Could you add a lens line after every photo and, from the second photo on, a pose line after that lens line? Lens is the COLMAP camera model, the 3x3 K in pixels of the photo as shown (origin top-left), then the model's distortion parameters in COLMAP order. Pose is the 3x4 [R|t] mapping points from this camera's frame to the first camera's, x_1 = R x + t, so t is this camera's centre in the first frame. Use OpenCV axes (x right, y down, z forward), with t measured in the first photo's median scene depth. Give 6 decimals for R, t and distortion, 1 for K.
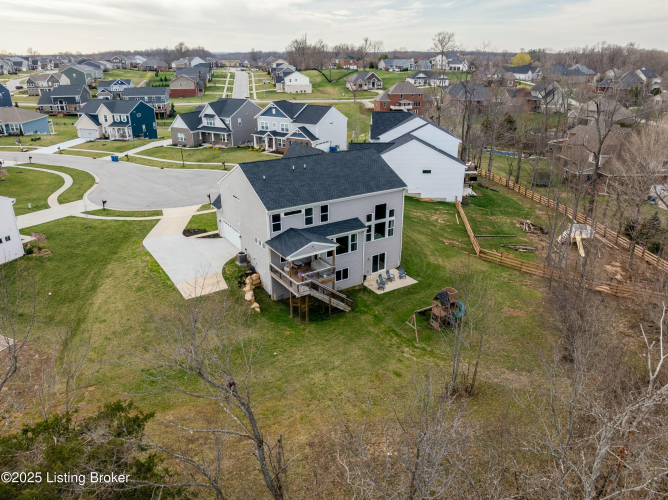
lens RADIAL K [[485.5, 0, 334.0], [0, 485.5, 250.0], [0, 0, 1]] dist [-0.039267, -0.000488]
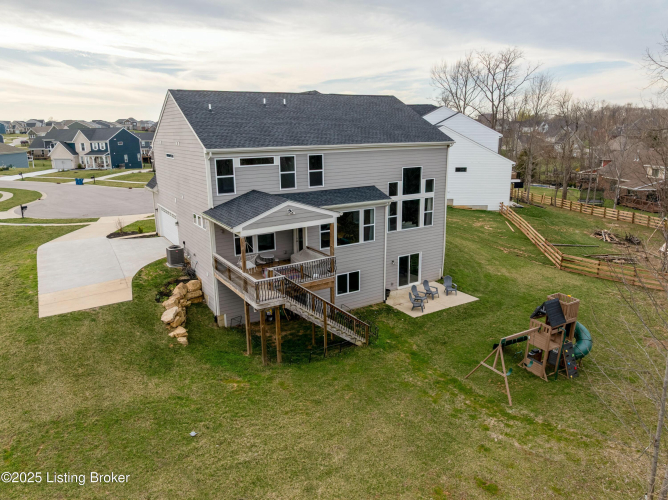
lens RADIAL K [[469.8, 0, 334.0], [0, 469.8, 250.0], [0, 0, 1]] dist [-0.041628, 0.004120]
pose [[0.999848, -0.008016, -0.015466, 0.008091], [0.005883, 0.991052, -0.133343, 0.082115], [0.016397, 0.133232, 0.990949, 0.433647]]
